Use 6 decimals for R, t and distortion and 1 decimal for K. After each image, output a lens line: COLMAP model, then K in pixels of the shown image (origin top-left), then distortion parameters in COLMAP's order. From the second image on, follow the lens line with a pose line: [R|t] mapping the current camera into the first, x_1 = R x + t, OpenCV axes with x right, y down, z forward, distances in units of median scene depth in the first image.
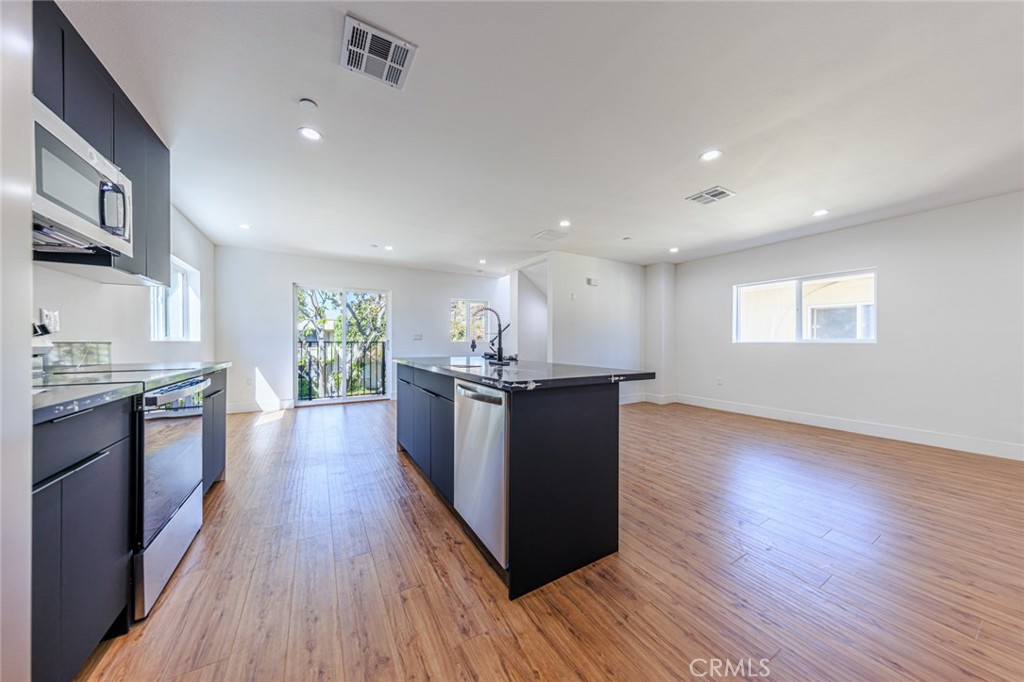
lens RADIAL K [[329.9, 0, 517.1], [0, 329.9, 342.0], [0, 0, 1]] dist [0.011481, -0.000073]
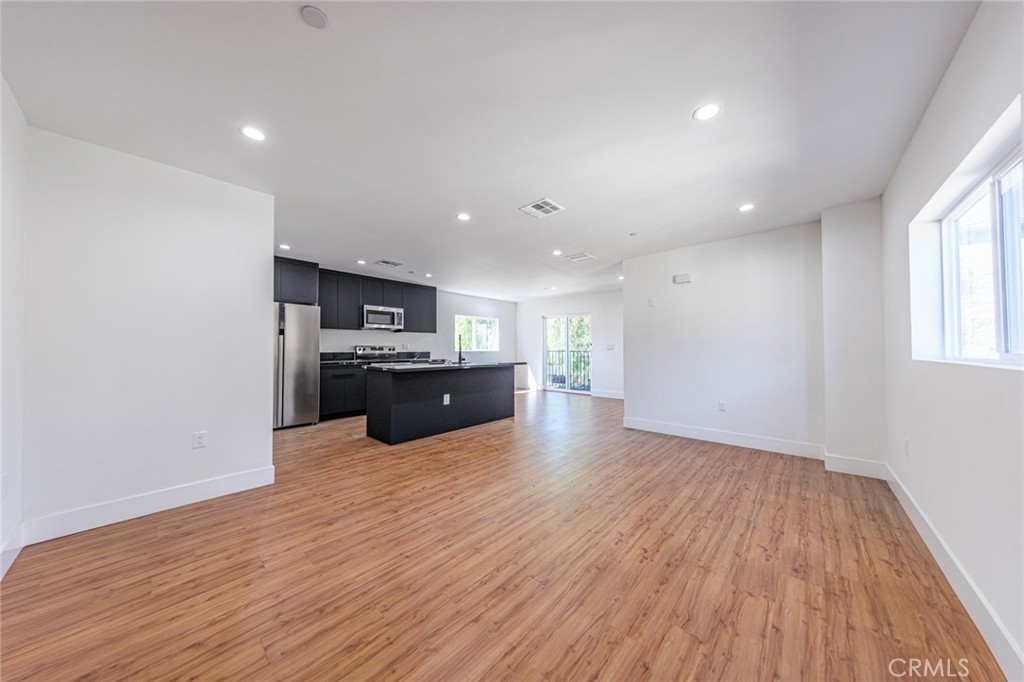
lens RADIAL K [[329.9, 0, 517.1], [0, 329.9, 342.0], [0, 0, 1]] dist [0.011481, -0.000073]
pose [[0.281568, -0.020783, -0.959316, 1.162971], [0.002091, 0.999776, -0.021046, -0.014034], [0.959539, 0.003920, 0.281548, 0.504160]]
